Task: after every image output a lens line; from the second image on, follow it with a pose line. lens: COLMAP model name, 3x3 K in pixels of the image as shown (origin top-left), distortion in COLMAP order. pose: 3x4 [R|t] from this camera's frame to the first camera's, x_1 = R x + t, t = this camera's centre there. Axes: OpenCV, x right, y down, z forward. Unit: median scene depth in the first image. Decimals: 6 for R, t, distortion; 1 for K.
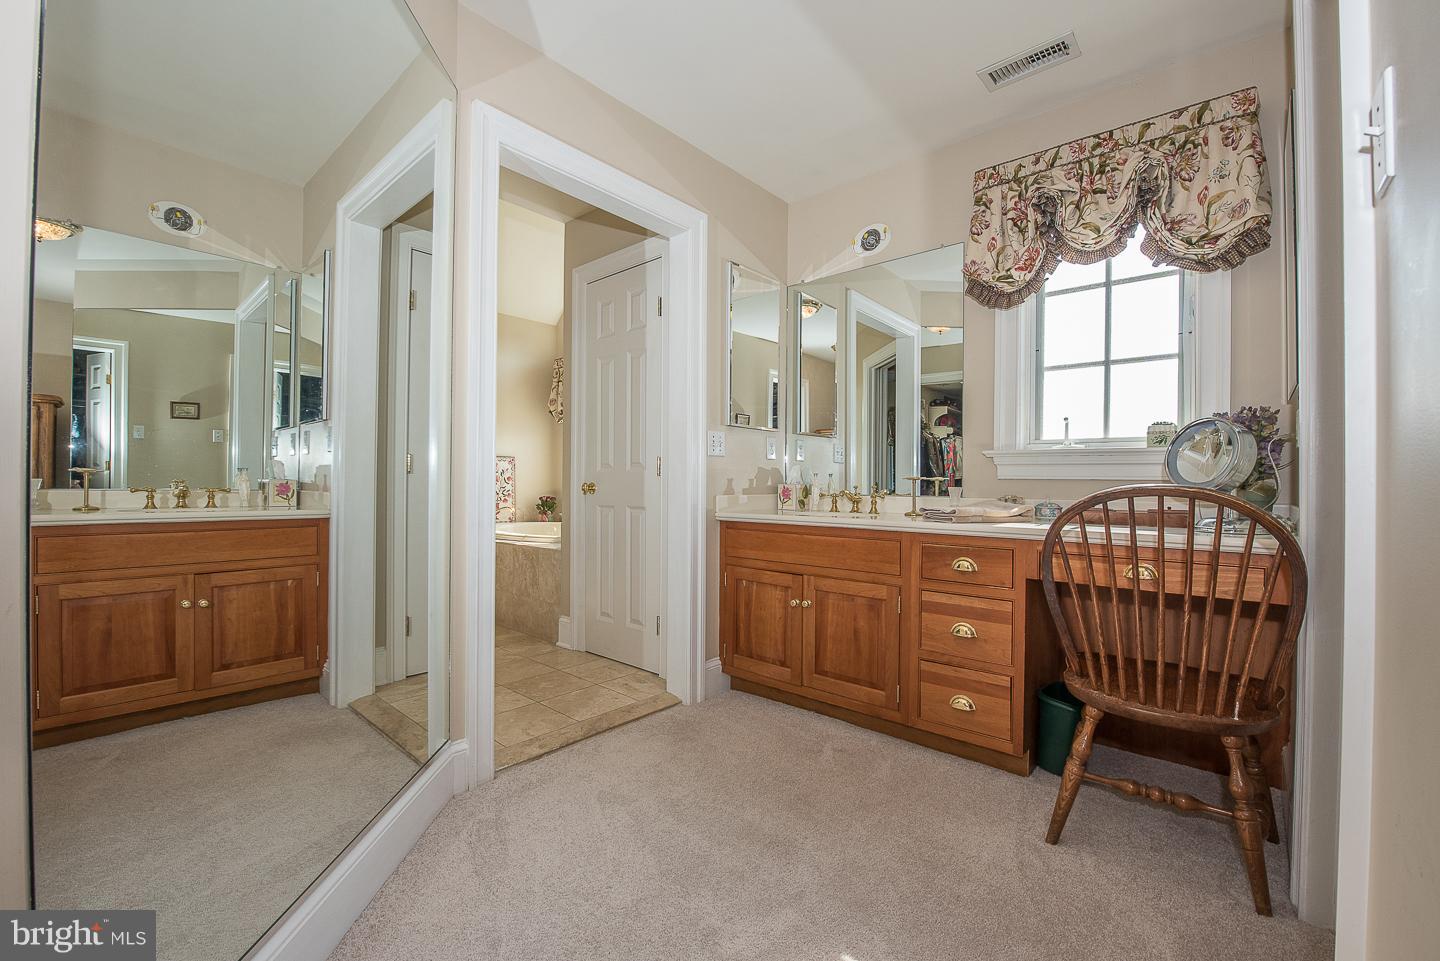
lens RADIAL K [[600.1, 0, 727.1], [0, 600.1, 481.4], [0, 0, 1]] dist [-0.000828, -0.000221]
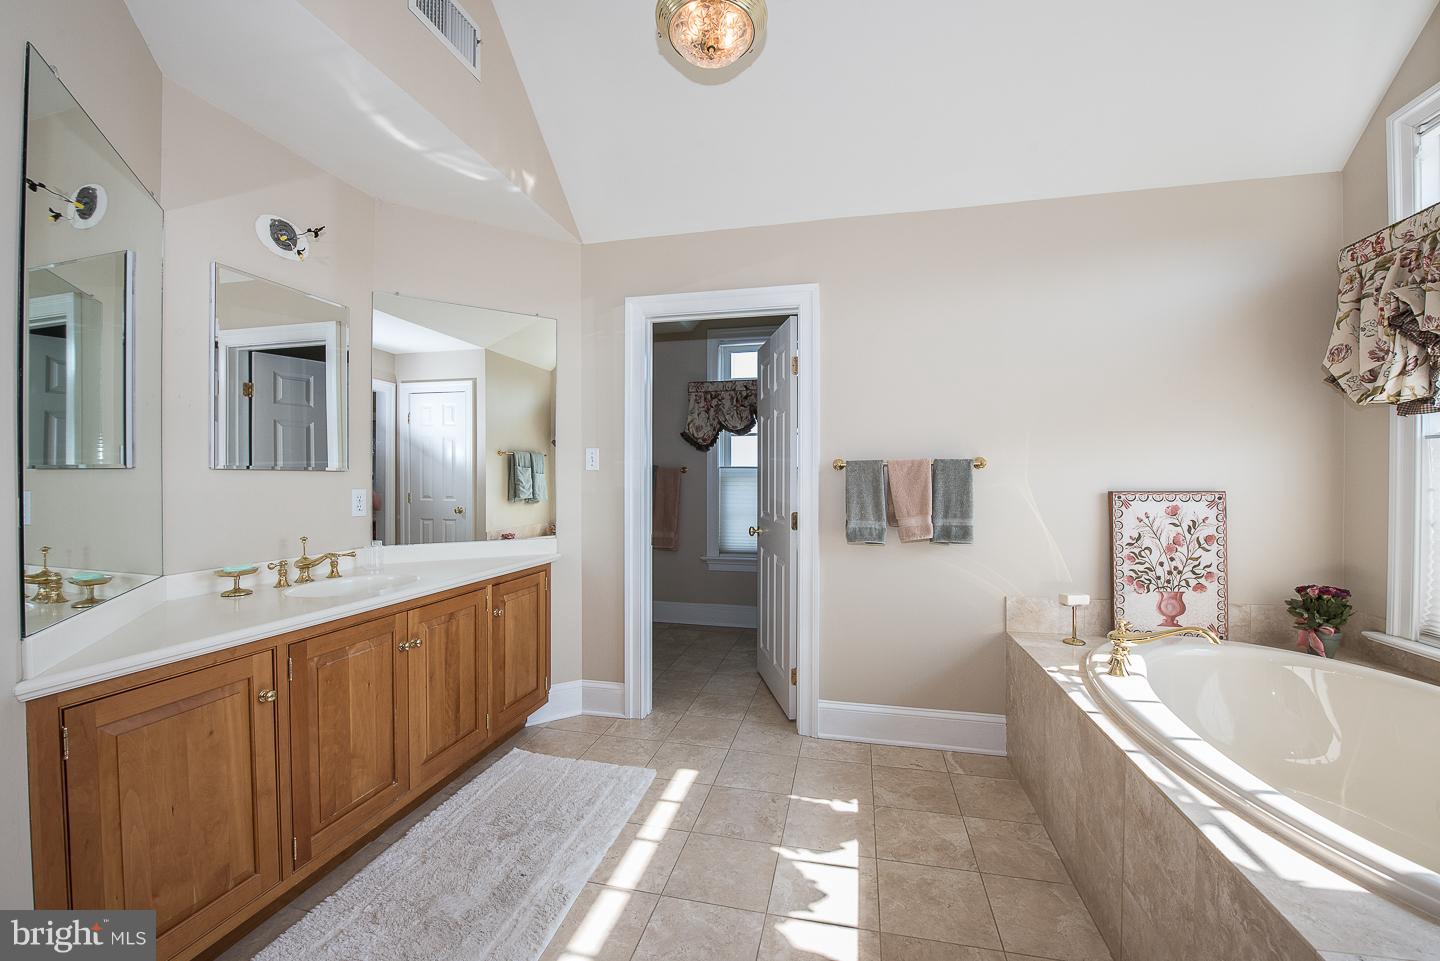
lens RADIAL K [[573.0, 0, 715.9], [0, 573.0, 481.7], [0, 0, 1]] dist [-0.019468, -0.001114]
pose [[0.467421, -0.002306, -0.884032, -0.361520], [0.007786, 0.999969, 0.001508, -0.117428], [0.884001, -0.007588, 0.467424, 1.058289]]
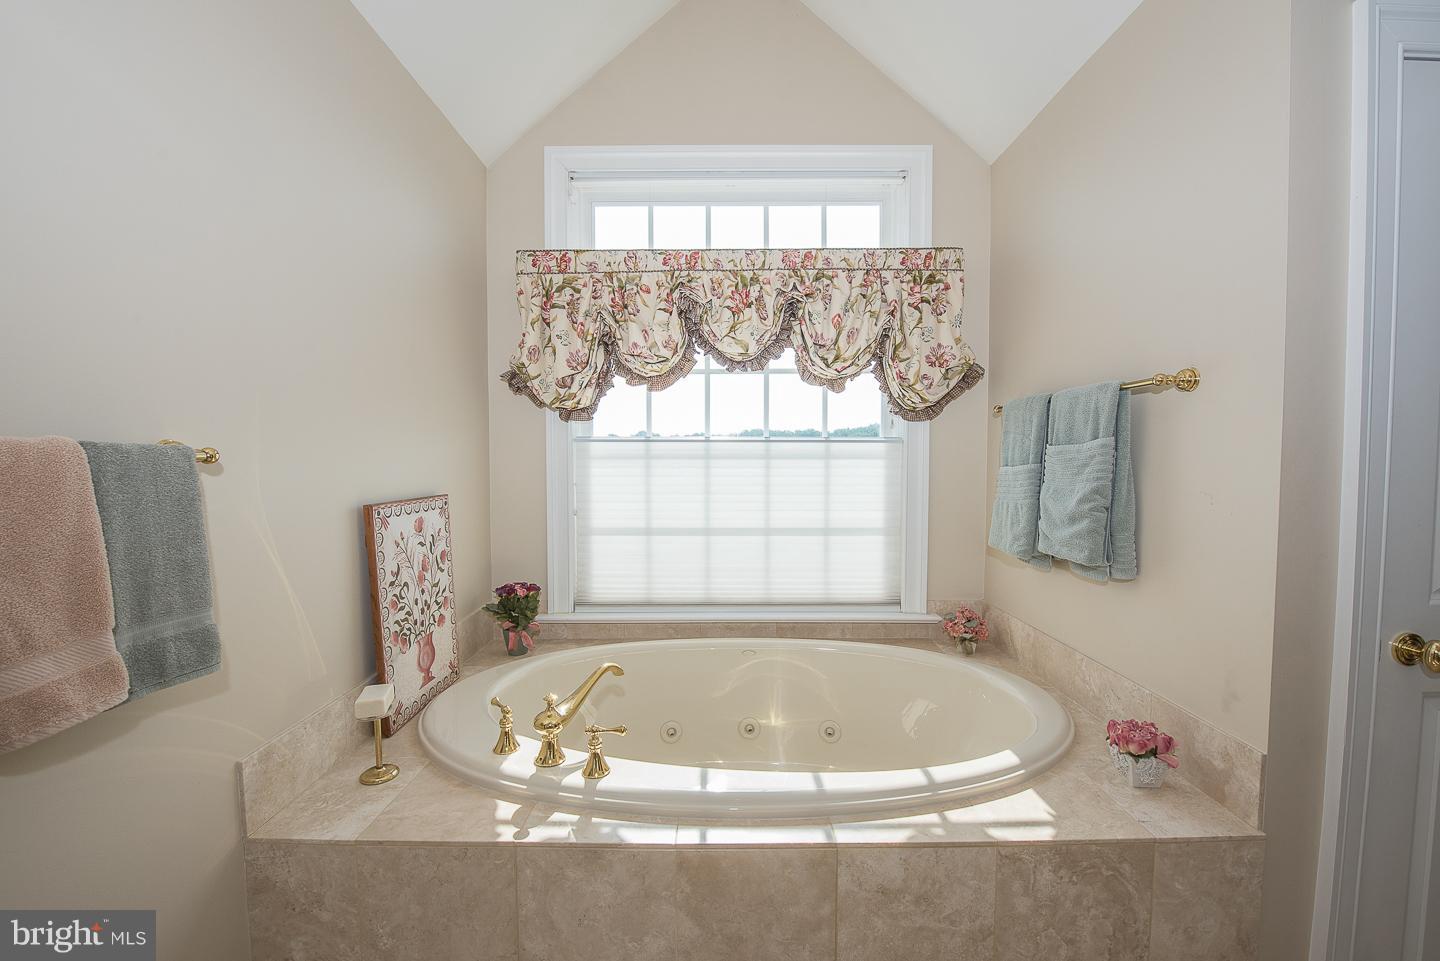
lens RADIAL K [[573.0, 0, 715.6], [0, 573.0, 482.5], [0, 0, 1]] dist [-0.019468, -0.001114]
pose [[0.745071, -0.032764, 0.666180, -1.056232], [0.000414, 0.998815, 0.048661, -0.147582], [-0.666985, -0.035980, 0.744202, 1.438965]]
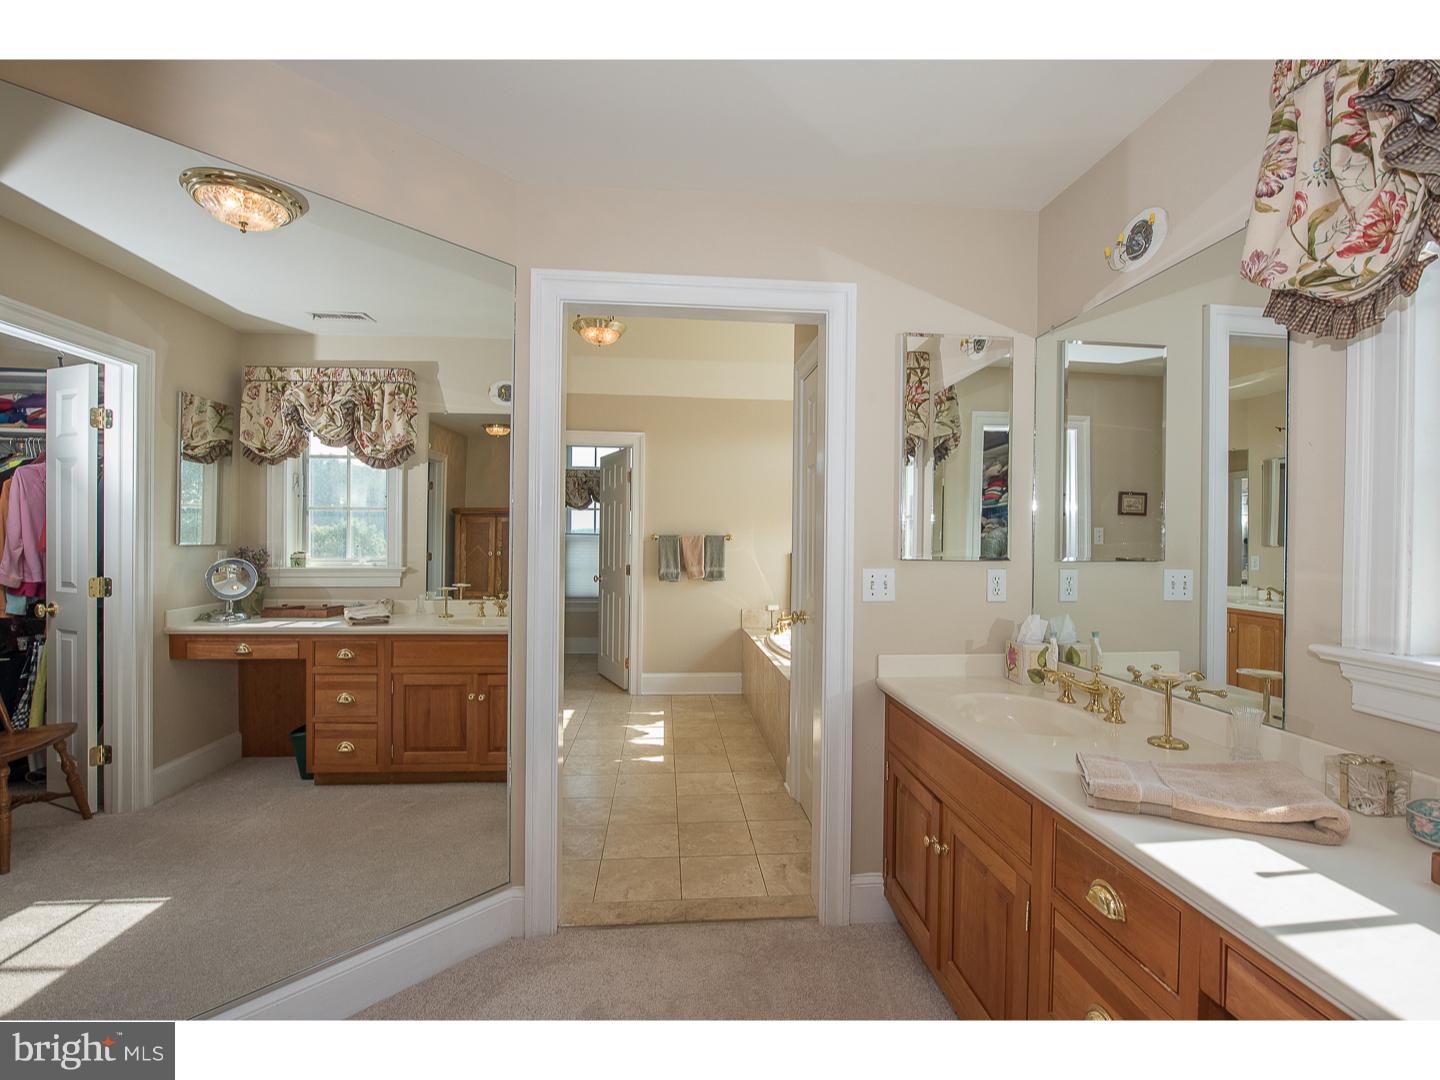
lens RADIAL K [[651.6, 0, 717.5], [0, 651.6, 541.1], [0, 0, 1]] dist [-0.002780, -0.000381]
pose [[0.722111, 0.003341, -0.691770, 0.463259], [-0.002968, 0.999994, 0.001731, -0.137765], [0.691771, 0.000804, 0.722116, 0.329088]]
